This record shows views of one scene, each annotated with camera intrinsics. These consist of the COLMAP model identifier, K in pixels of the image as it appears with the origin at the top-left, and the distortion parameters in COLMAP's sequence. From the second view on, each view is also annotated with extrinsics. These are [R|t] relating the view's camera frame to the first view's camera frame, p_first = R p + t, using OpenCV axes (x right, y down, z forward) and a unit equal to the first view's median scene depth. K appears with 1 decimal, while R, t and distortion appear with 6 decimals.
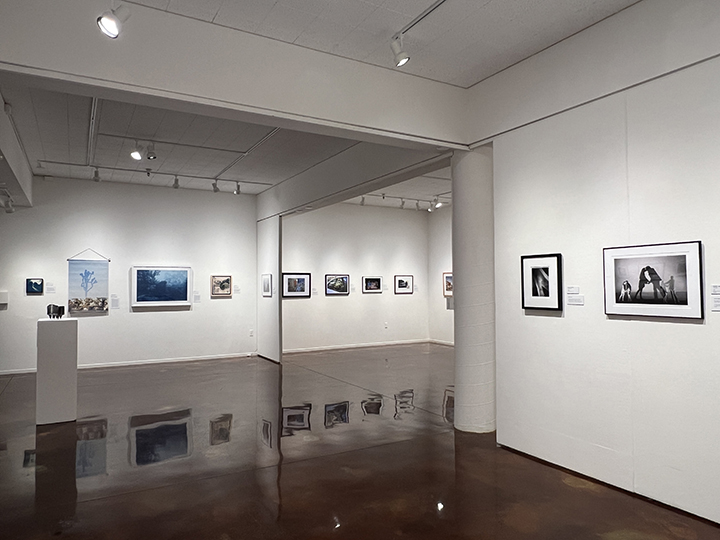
lens RADIAL K [[480.5, 0, 361.3], [0, 480.5, 273.6], [0, 0, 1]] dist [-0.006336, -0.000351]
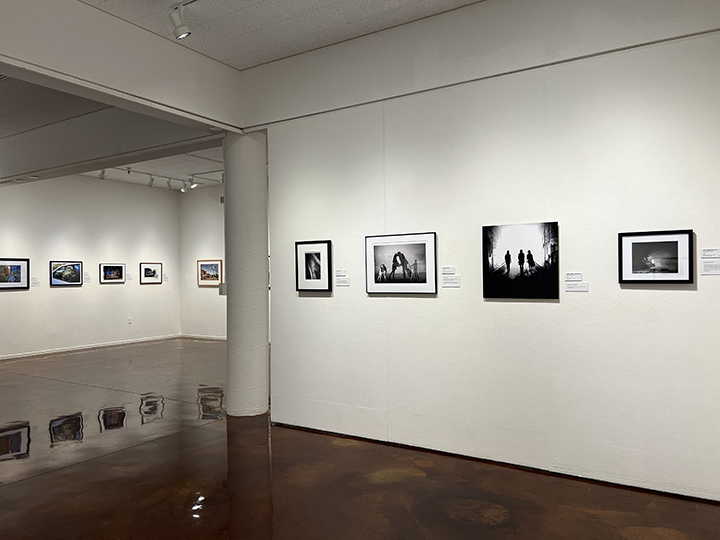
lens RADIAL K [[541.7, 0, 360.1], [0, 541.7, 275.6], [0, 0, 1]] dist [0.053715, -0.034565]
pose [[0.878373, -0.004305, 0.477956, -0.113622], [-0.004510, 0.999840, 0.017292, 0.016457], [-0.477955, -0.017345, 0.878213, -0.125065]]
